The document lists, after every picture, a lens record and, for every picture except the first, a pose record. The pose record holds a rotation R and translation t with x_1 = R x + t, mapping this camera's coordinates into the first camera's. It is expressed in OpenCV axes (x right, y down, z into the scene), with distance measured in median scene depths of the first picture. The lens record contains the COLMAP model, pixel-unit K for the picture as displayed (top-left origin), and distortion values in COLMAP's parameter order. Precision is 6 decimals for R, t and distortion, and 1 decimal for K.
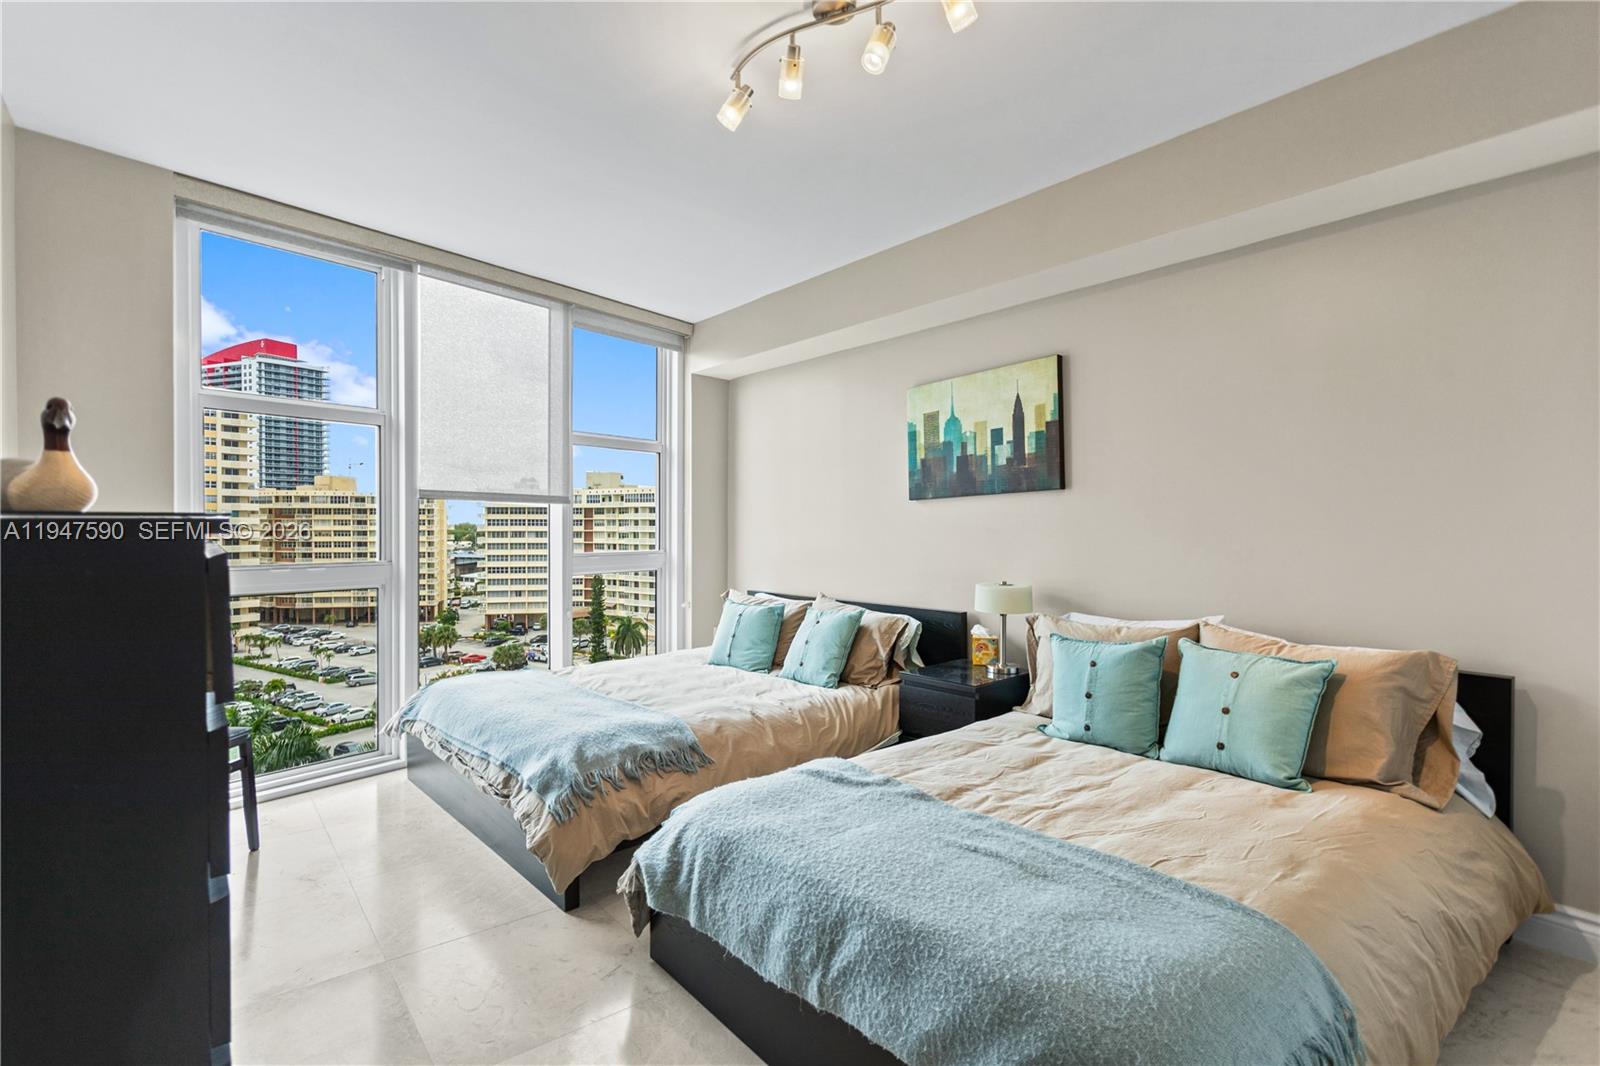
lens RADIAL K [[807.6, 0, 793.2], [0, 807.6, 533.5], [0, 0, 1]] dist [-0.001367, -0.000428]
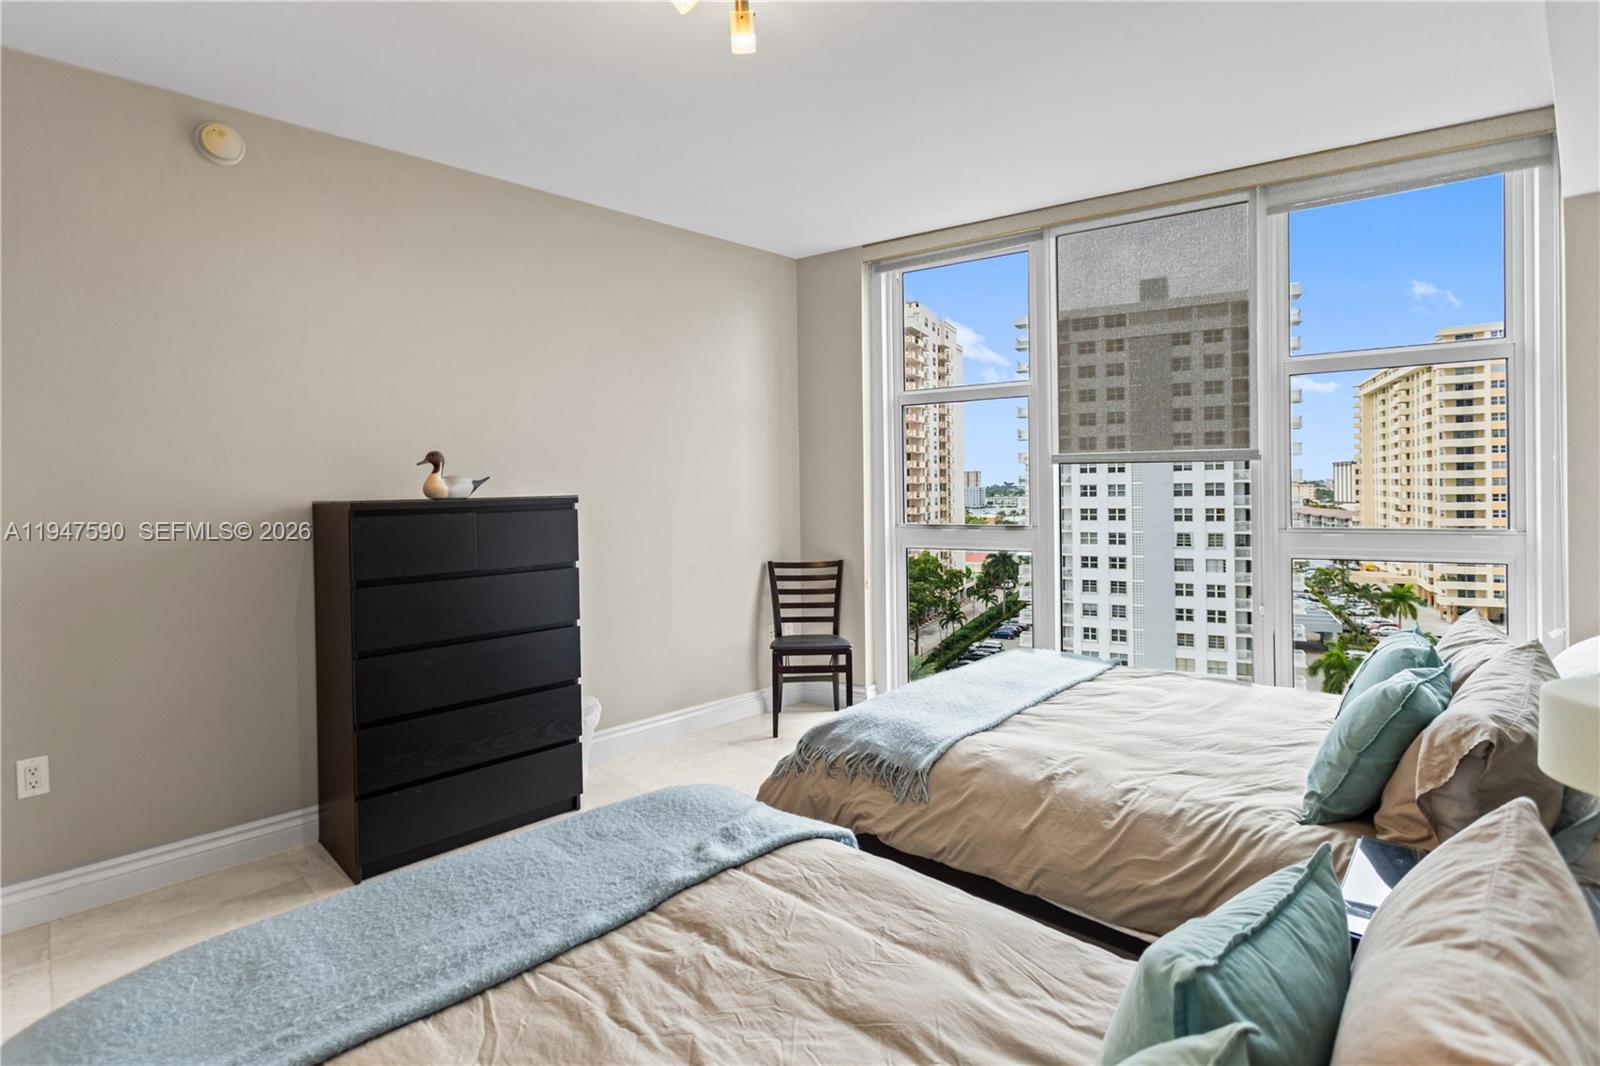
lens RADIAL K [[807.6, 0, 793.2], [0, 807.6, 533.5], [0, 0, 1]] dist [-0.001367, -0.000428]
pose [[0.051987, 0.038885, -0.997890, 0.719572], [-0.000338, 0.999242, 0.038920, -0.006597], [0.998648, -0.001686, 0.051961, 0.917051]]
